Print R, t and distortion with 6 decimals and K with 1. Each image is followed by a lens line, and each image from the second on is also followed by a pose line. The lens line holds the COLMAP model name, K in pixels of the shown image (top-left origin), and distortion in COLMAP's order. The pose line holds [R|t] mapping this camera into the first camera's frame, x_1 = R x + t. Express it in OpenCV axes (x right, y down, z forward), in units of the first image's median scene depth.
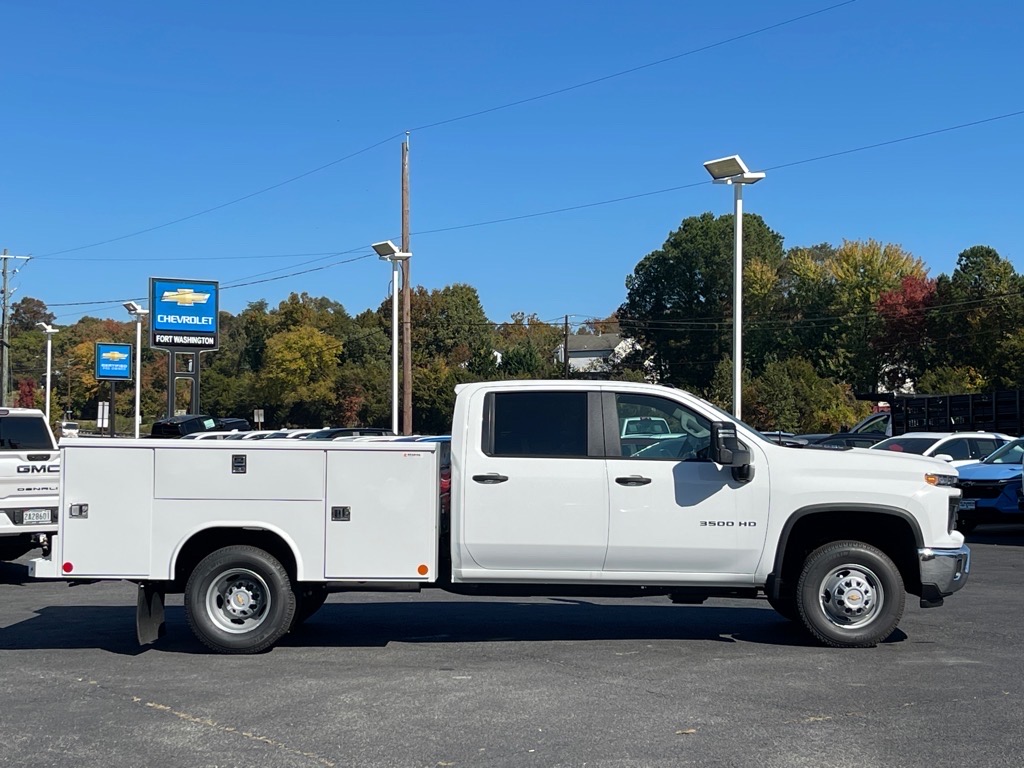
lens RADIAL K [[1599.8, 0, 509.8], [0, 1599.8, 380.0], [0, 0, 1]] dist [0.099937, 0.000000]
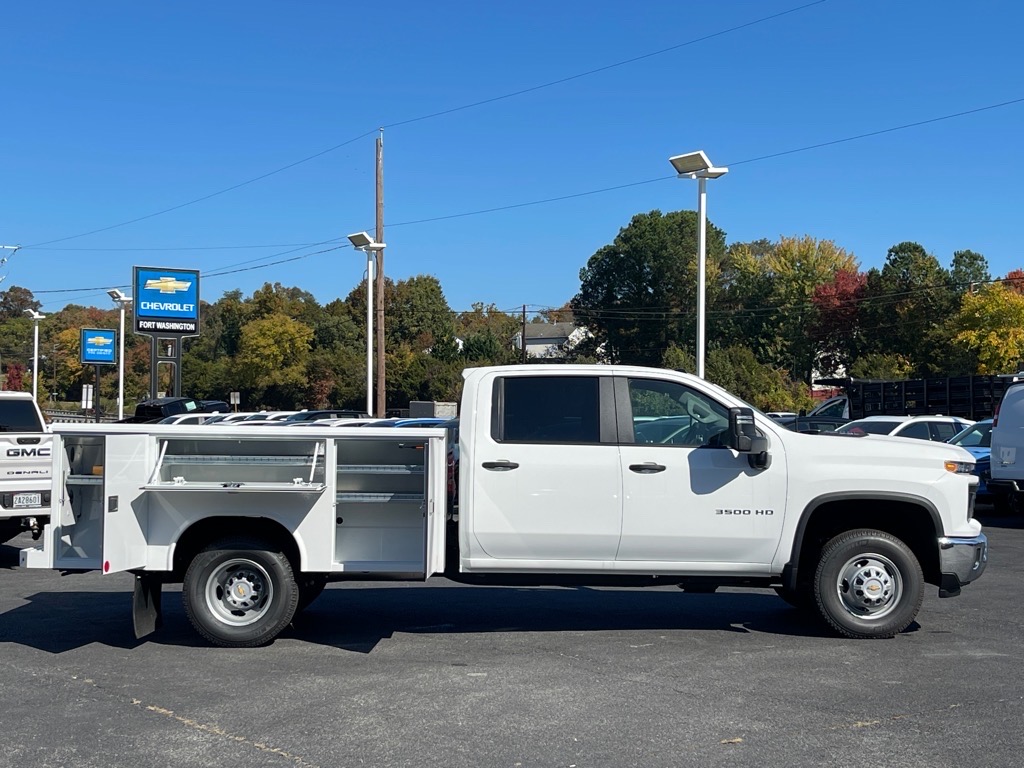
lens RADIAL K [[1483.7, 0, 516.4], [0, 1483.7, 386.1], [0, 0, 1]] dist [0.080867, 0.000000]
pose [[0.999468, 0.002517, 0.032504, -0.021697], [-0.002971, 0.999898, 0.013938, 0.000559], [-0.032465, -0.014027, 0.999374, 0.069358]]
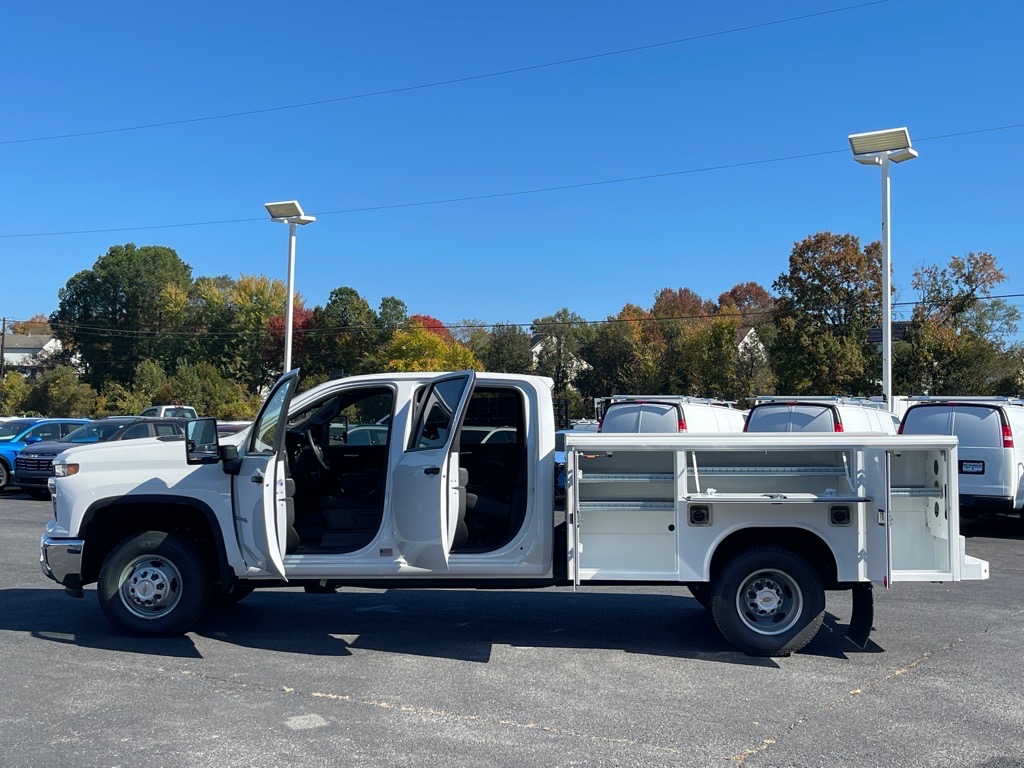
lens RADIAL K [[1206.7, 0, 513.6], [0, 1206.7, 382.6], [0, 0, 1]] dist [0.054328, 0.000000]
pose [[0.898574, 0.041156, 0.436888, -0.200551], [-0.041487, 0.999100, -0.008789, 0.005815], [-0.436856, -0.010228, 0.899473, 0.137653]]
